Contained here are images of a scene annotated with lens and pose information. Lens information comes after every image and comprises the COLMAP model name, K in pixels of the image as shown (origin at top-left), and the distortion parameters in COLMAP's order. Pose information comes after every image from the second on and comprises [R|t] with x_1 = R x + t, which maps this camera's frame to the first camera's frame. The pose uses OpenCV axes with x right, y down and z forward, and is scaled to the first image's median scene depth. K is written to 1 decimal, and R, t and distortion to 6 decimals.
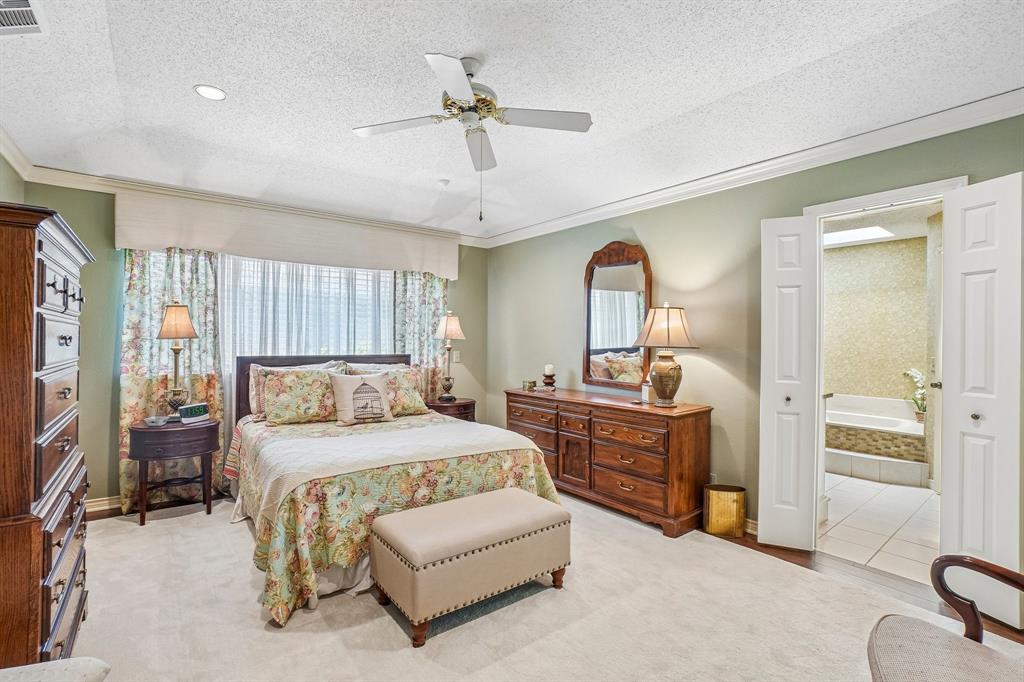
lens RADIAL K [[457.6, 0, 511.8], [0, 457.6, 341.7], [0, 0, 1]] dist [-0.055388, 0.012382]
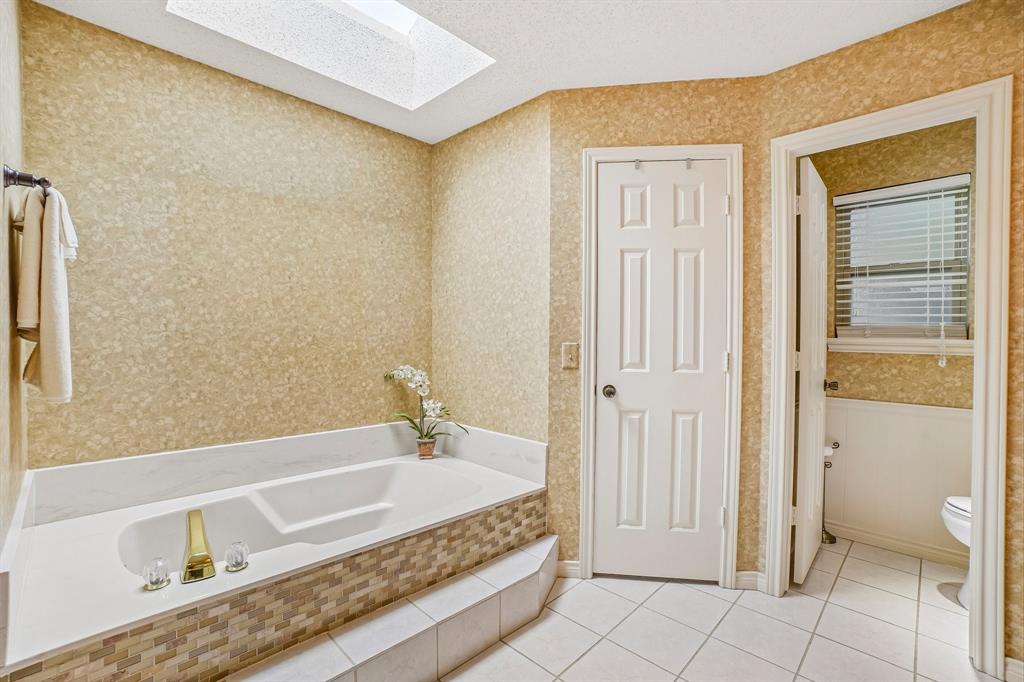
lens RADIAL K [[457.6, 0, 510.4], [0, 457.6, 338.1], [0, 0, 1]] dist [-0.055388, 0.012382]
pose [[-0.129282, -0.015165, 0.991492, 0.352913], [-0.012361, 0.999830, 0.013681, 0.018679], [-0.991531, -0.010487, -0.129448, 1.031364]]
